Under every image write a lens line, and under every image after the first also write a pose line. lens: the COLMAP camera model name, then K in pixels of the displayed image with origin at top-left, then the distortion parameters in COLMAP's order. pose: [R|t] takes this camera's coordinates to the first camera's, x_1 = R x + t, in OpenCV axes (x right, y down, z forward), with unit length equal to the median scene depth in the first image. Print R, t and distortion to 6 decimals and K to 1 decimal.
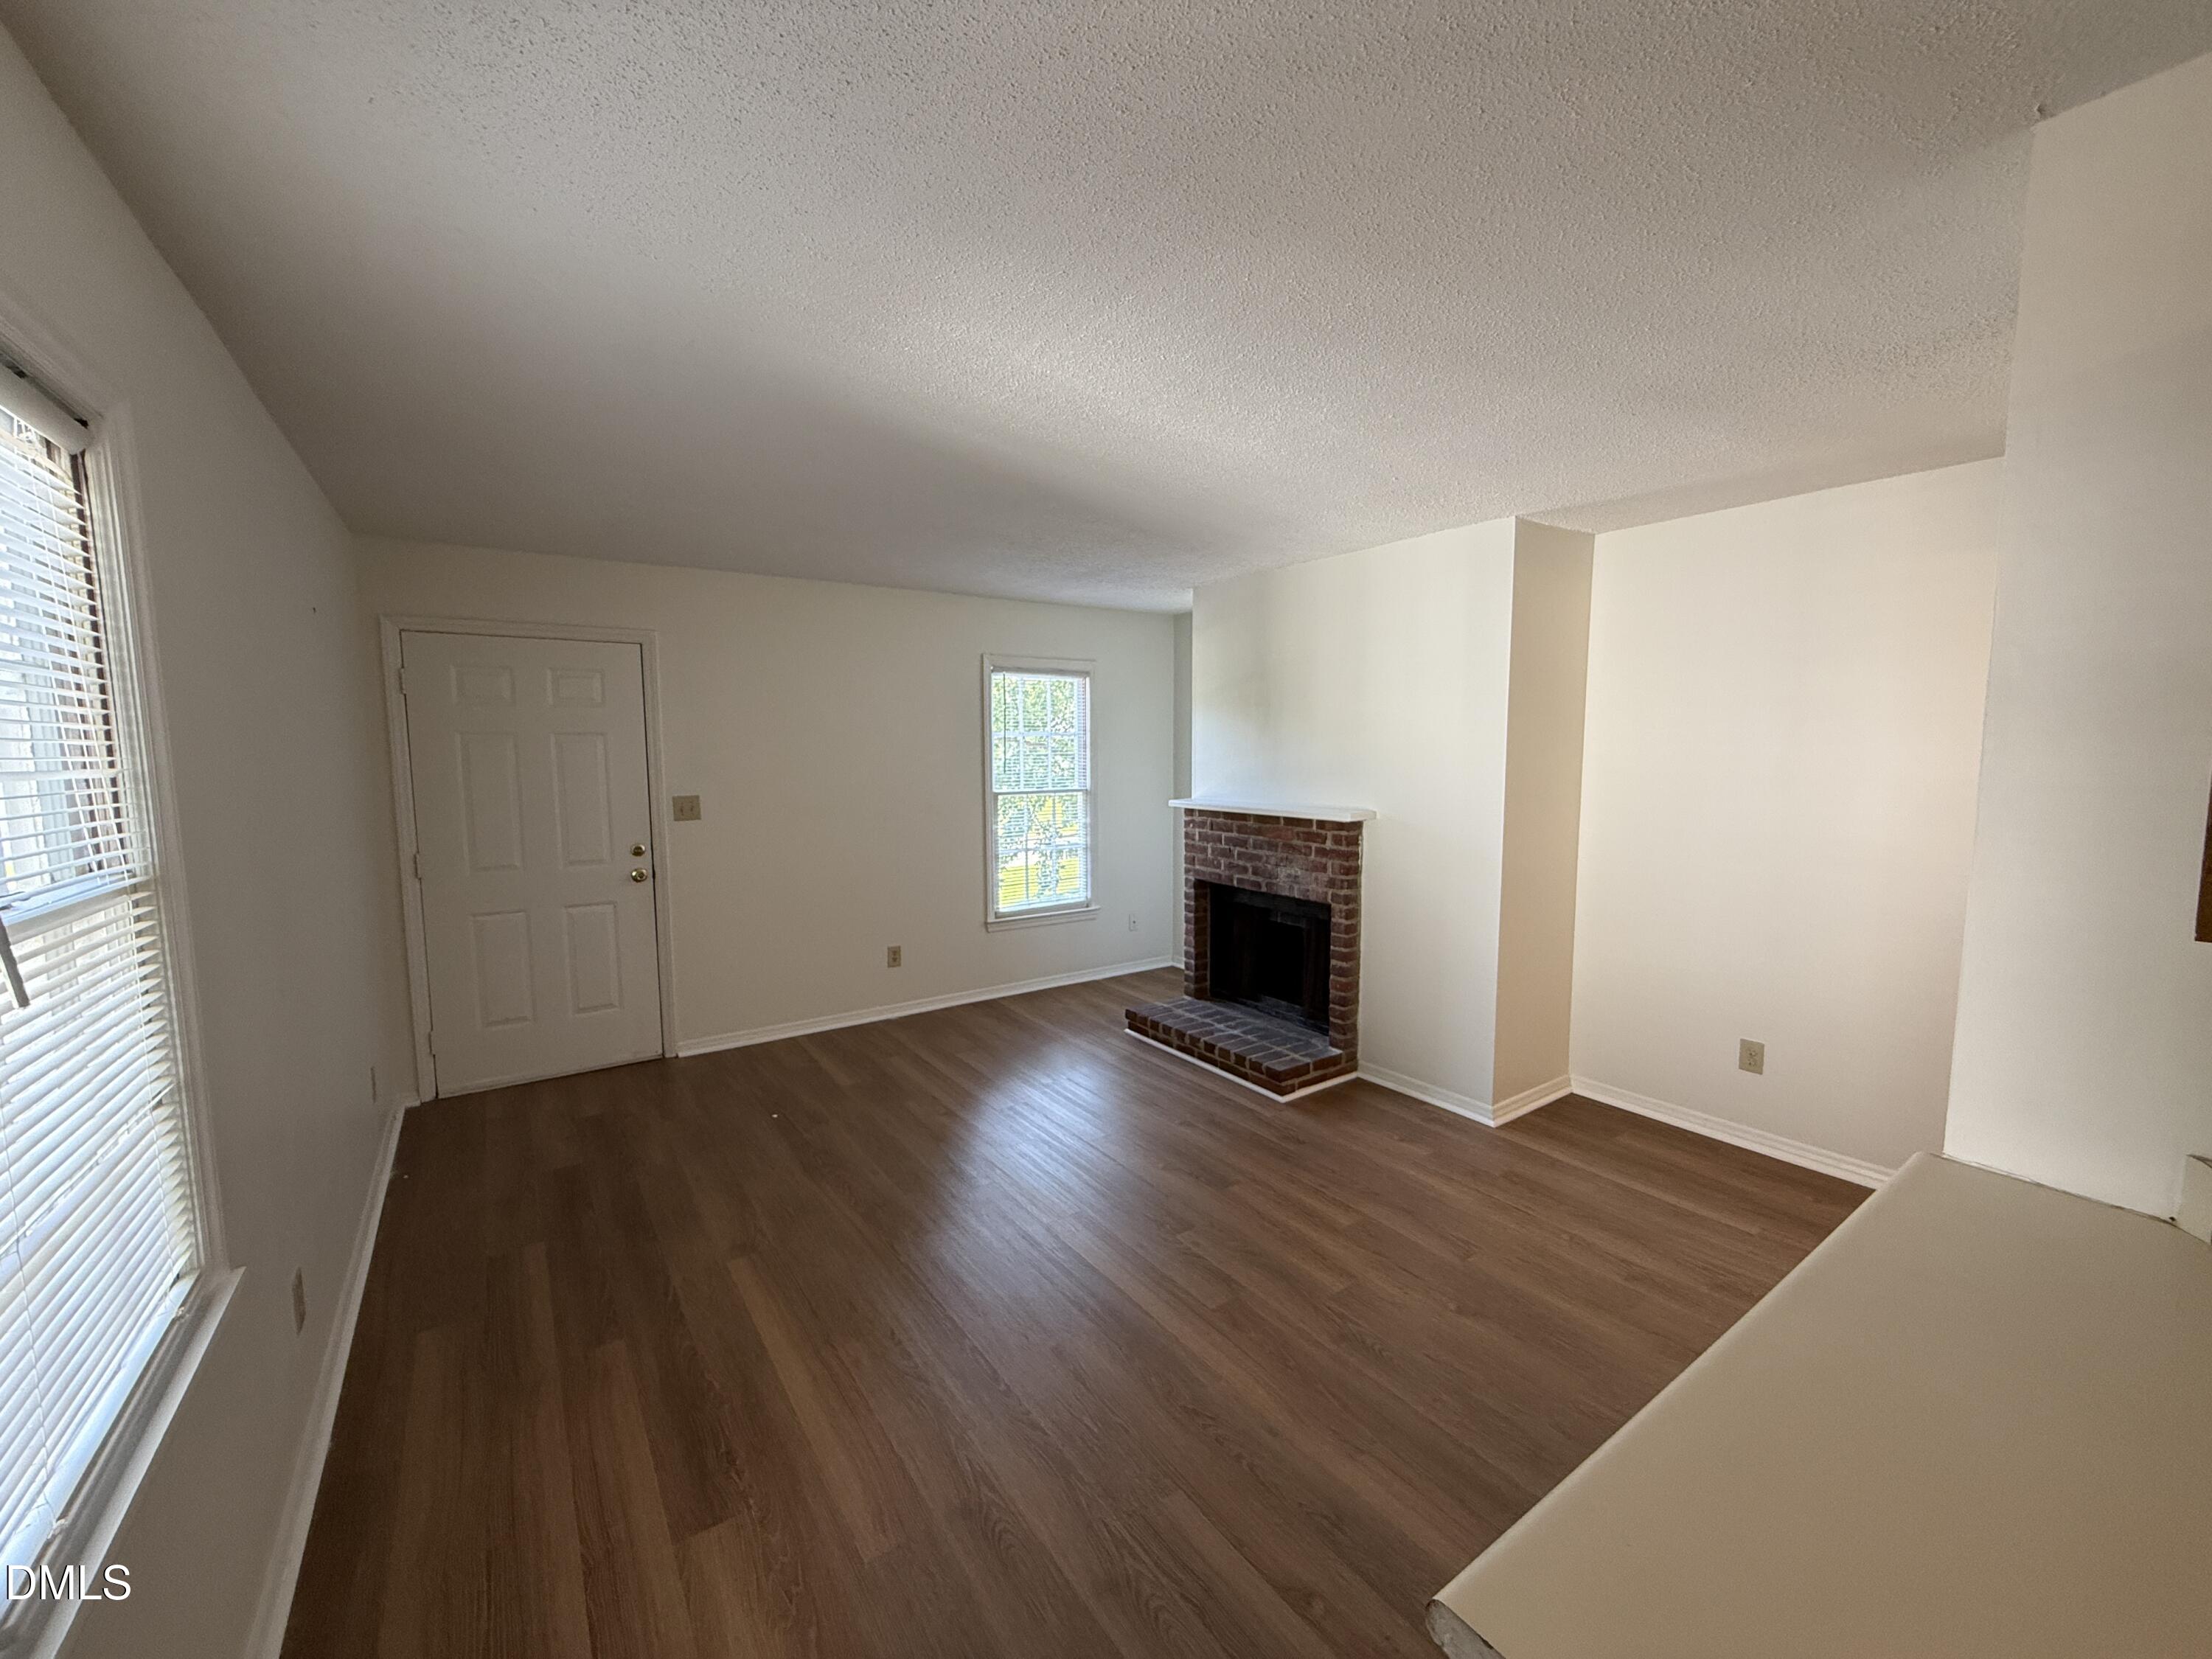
lens RADIAL K [[882.3, 0, 1096.7], [0, 882.3, 823.4], [0, 0, 1]] dist [-0.002426, -0.000043]
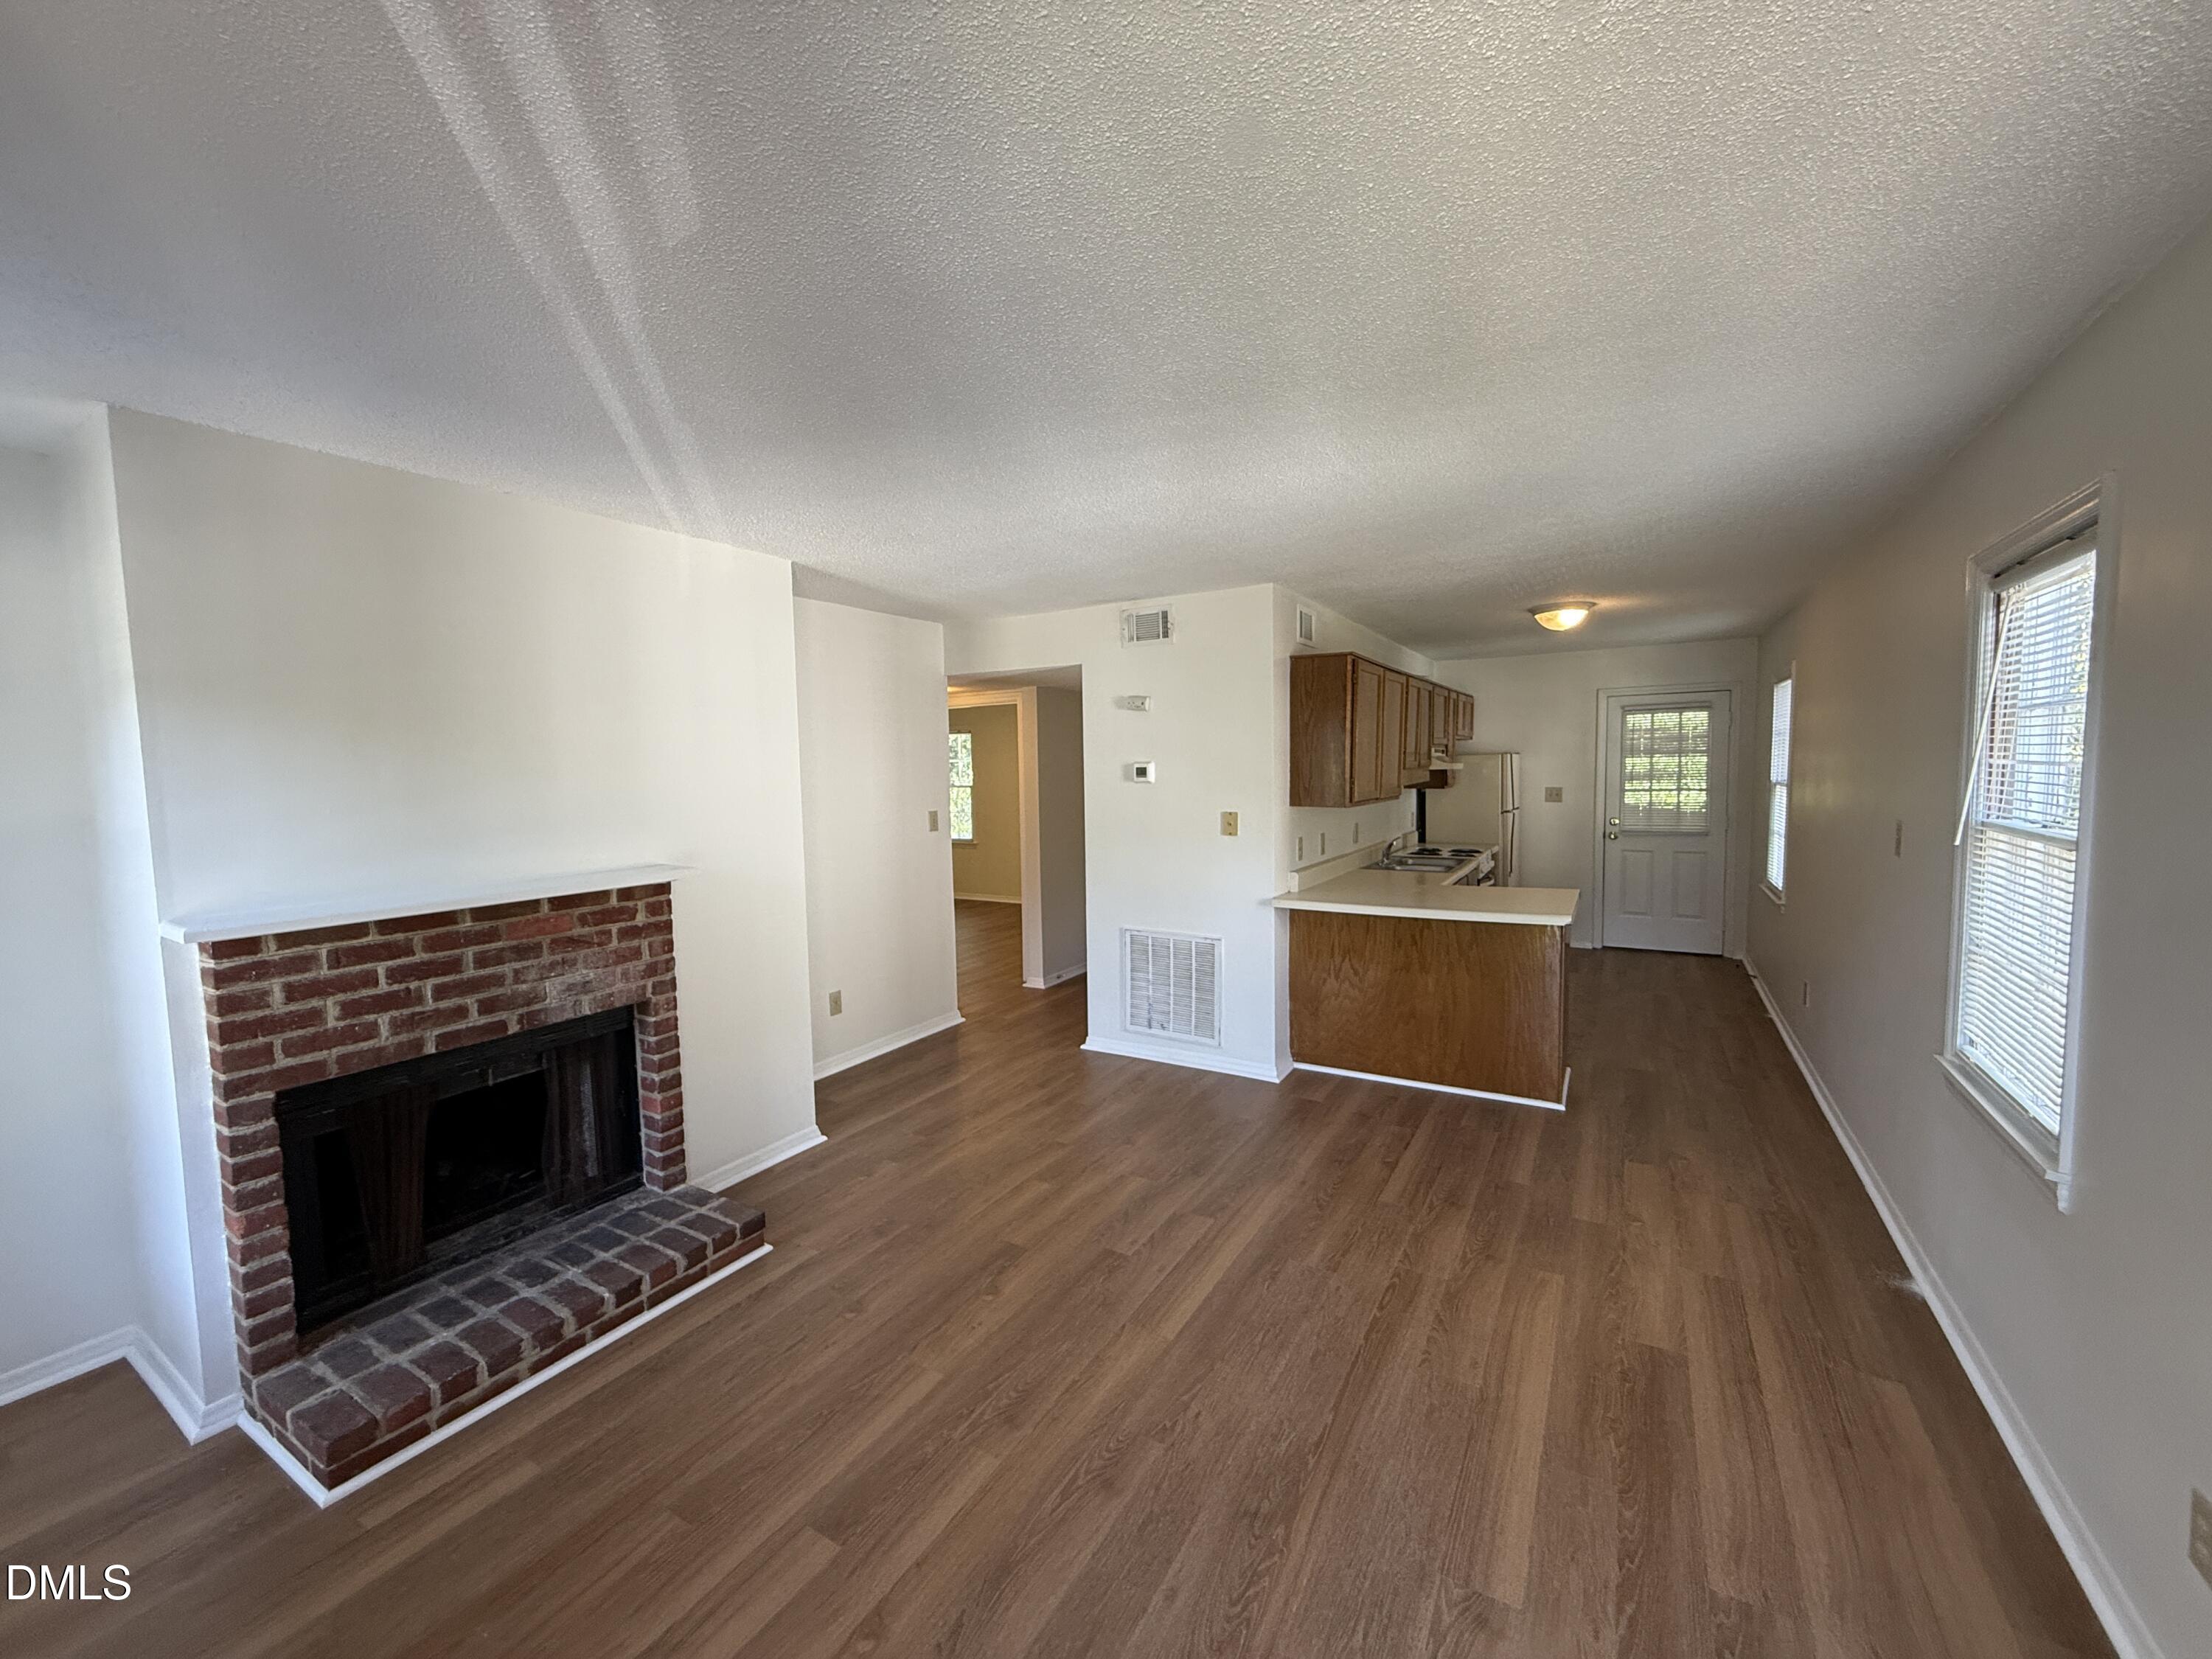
lens RADIAL K [[882.3, 0, 1100.3], [0, 882.3, 824.7], [0, 0, 1]] dist [-0.002426, -0.000043]
pose [[-0.415388, -0.044490, 0.908556, -0.511402], [0.105742, 0.989670, 0.096807, -0.077263], [-0.903478, 0.136285, -0.406392, 0.888263]]
